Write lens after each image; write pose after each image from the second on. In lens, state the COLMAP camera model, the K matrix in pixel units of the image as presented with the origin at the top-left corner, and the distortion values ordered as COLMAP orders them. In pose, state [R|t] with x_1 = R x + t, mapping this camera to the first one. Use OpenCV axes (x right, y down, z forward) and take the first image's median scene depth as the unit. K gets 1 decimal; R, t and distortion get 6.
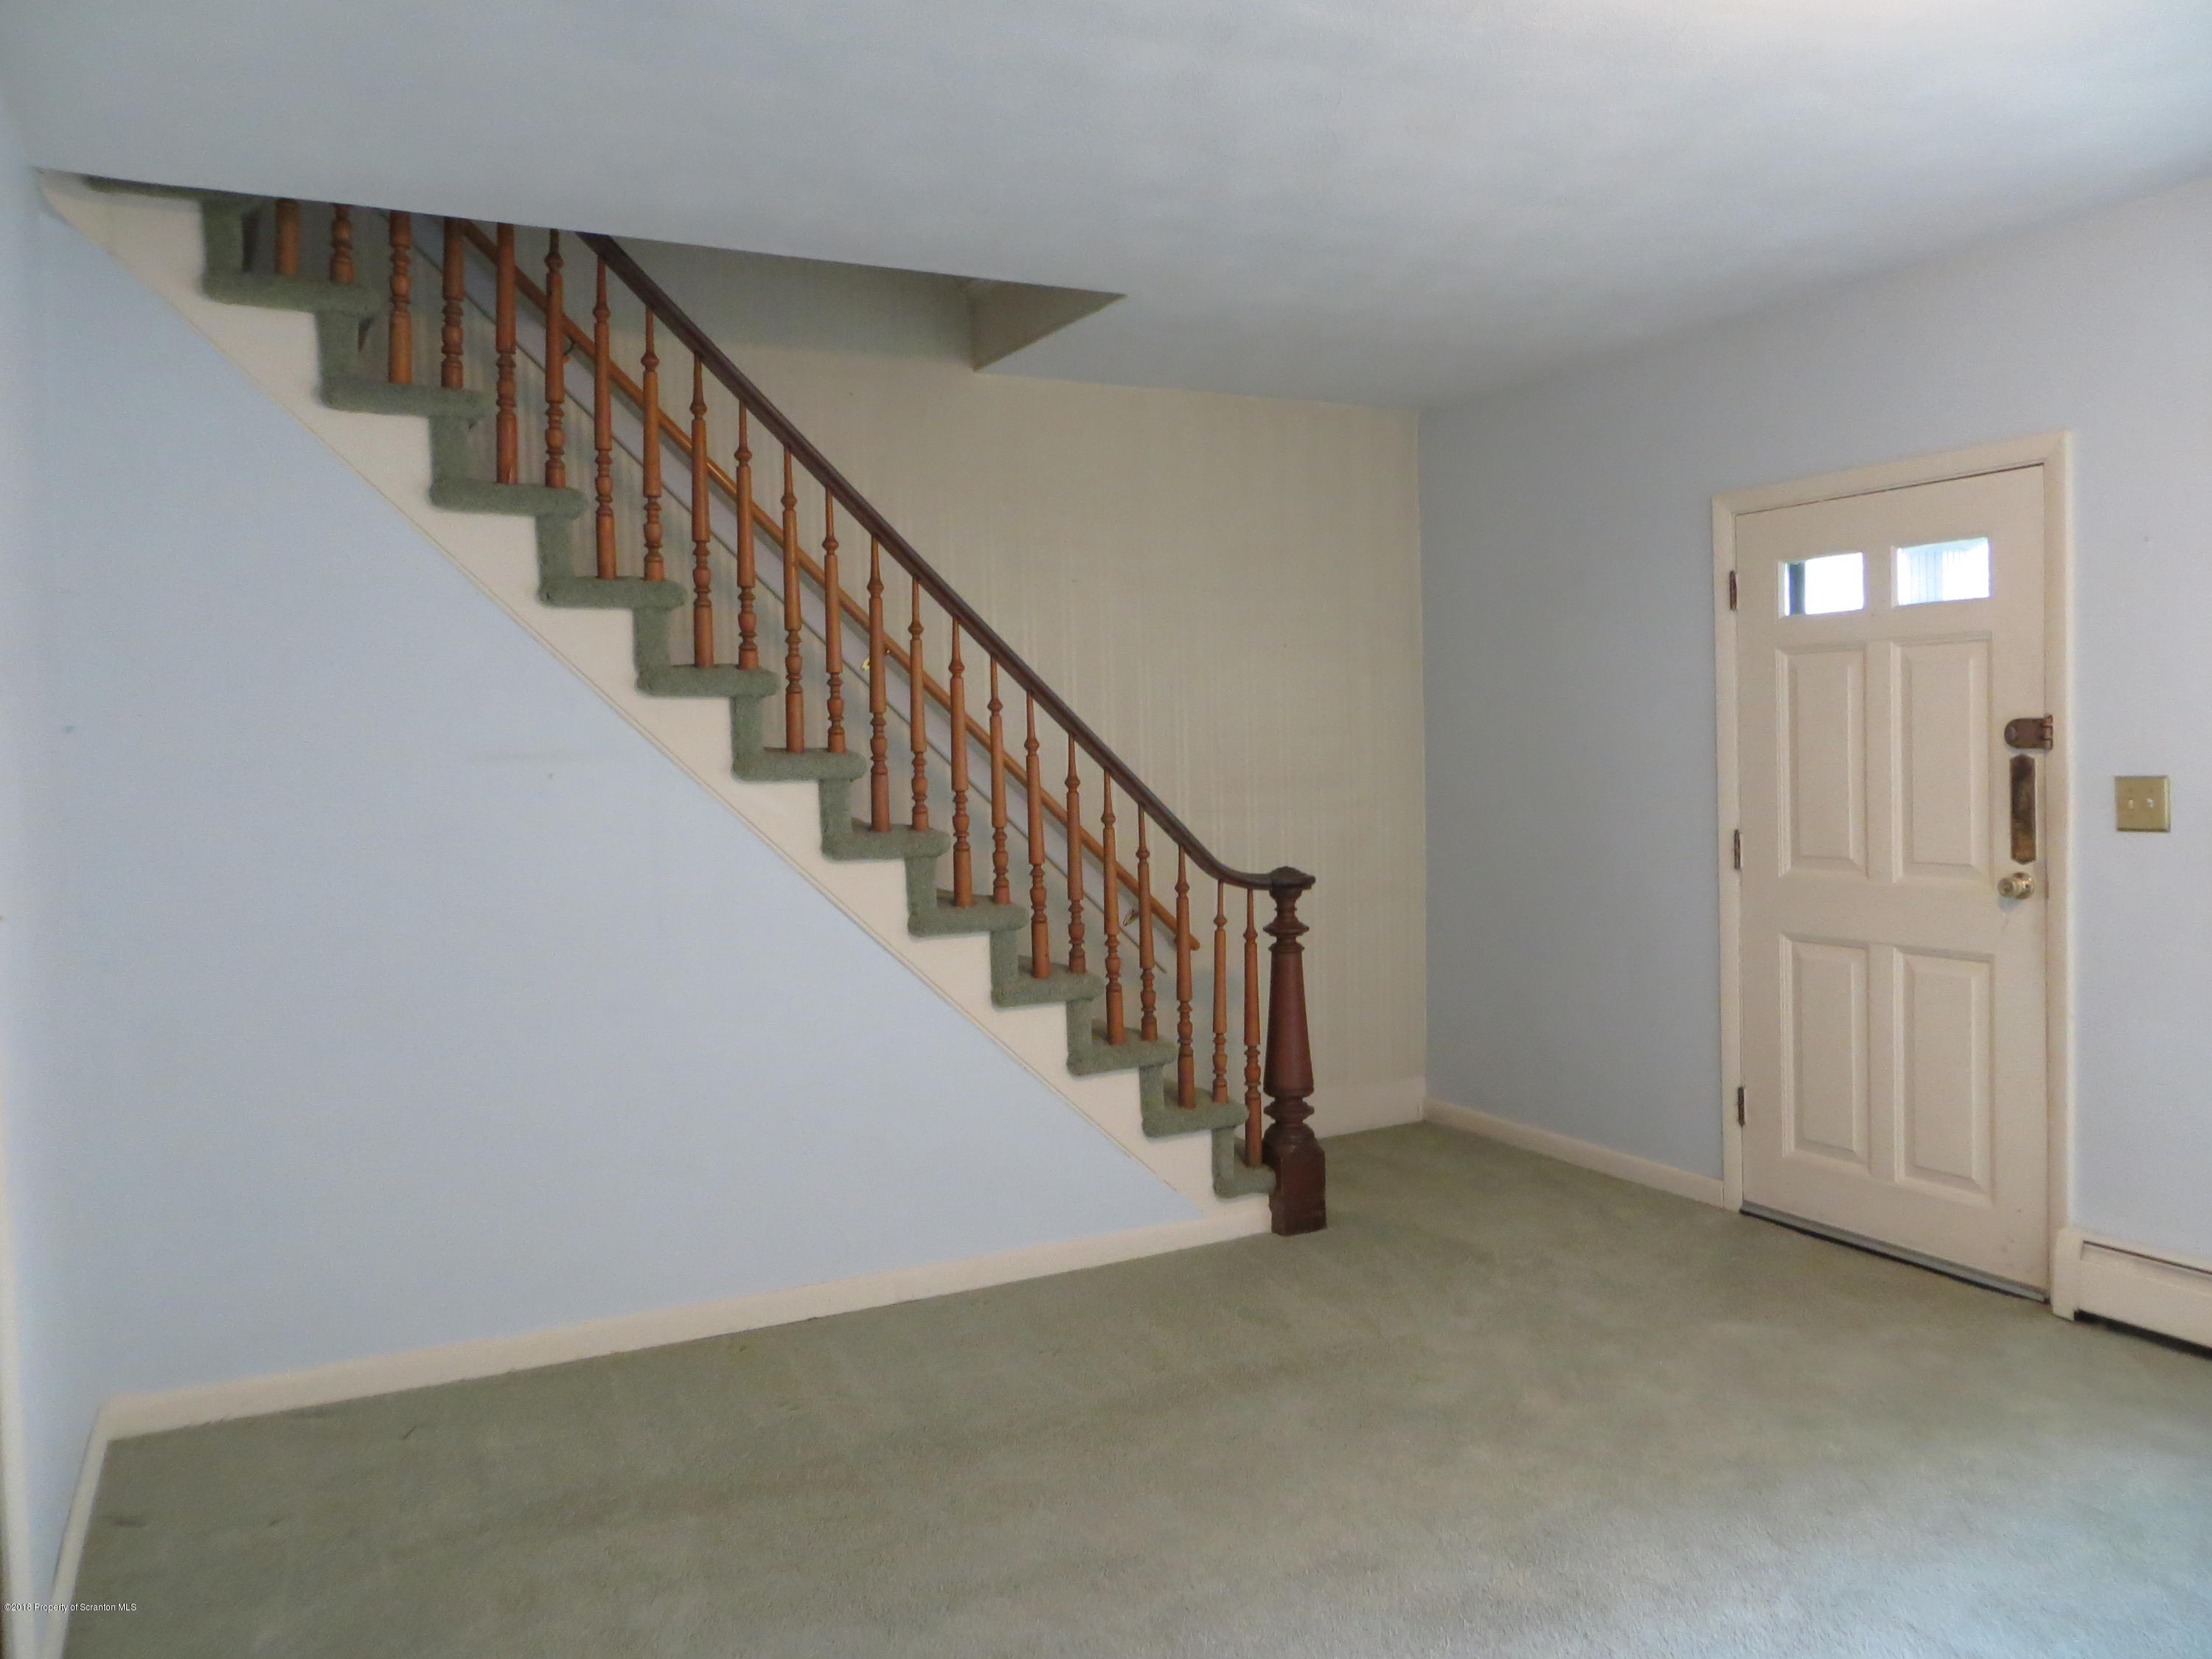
lens RADIAL K [[1668.7, 0, 1107.6], [0, 1668.7, 832.0], [0, 0, 1]] dist [-0.010651, -0.000627]
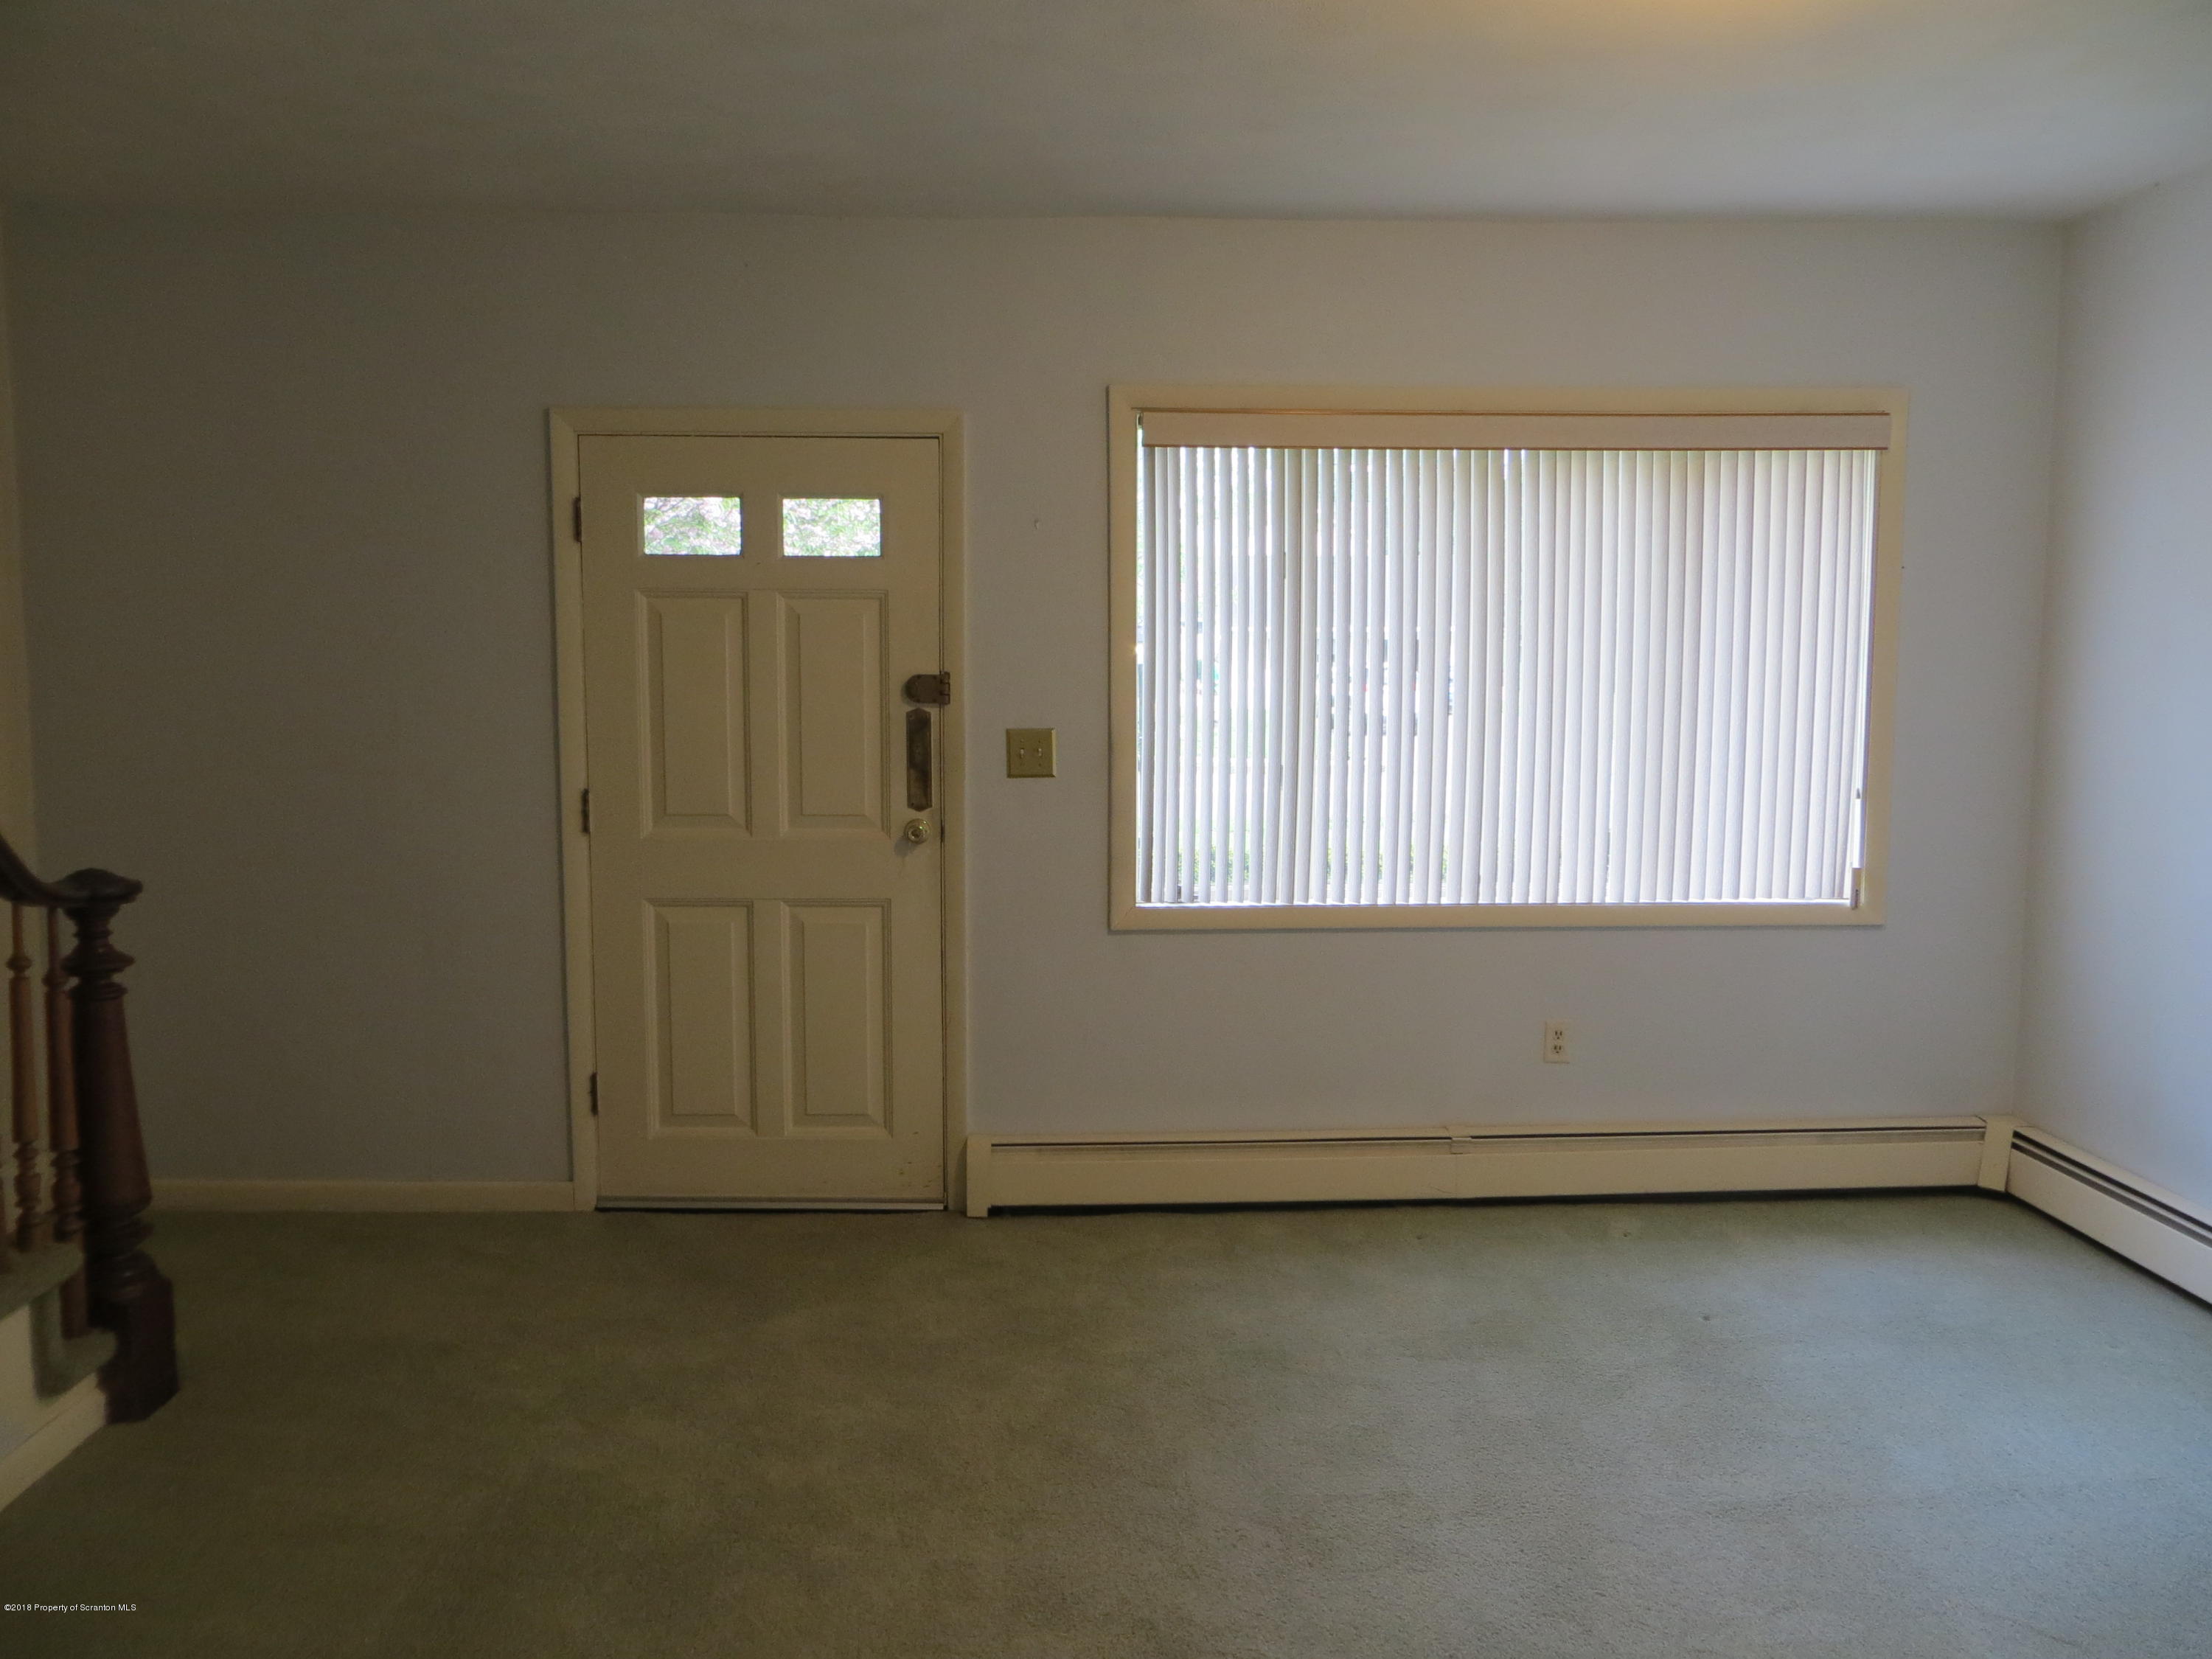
lens RADIAL K [[1668.7, 0, 1107.6], [0, 1668.7, 832.0], [0, 0, 1]] dist [-0.010651, -0.000627]
pose [[0.436862, -0.058996, 0.897592, -0.336012], [0.030391, 0.998245, 0.050820, -0.016914], [-0.899015, 0.005077, 0.437888, 0.391602]]
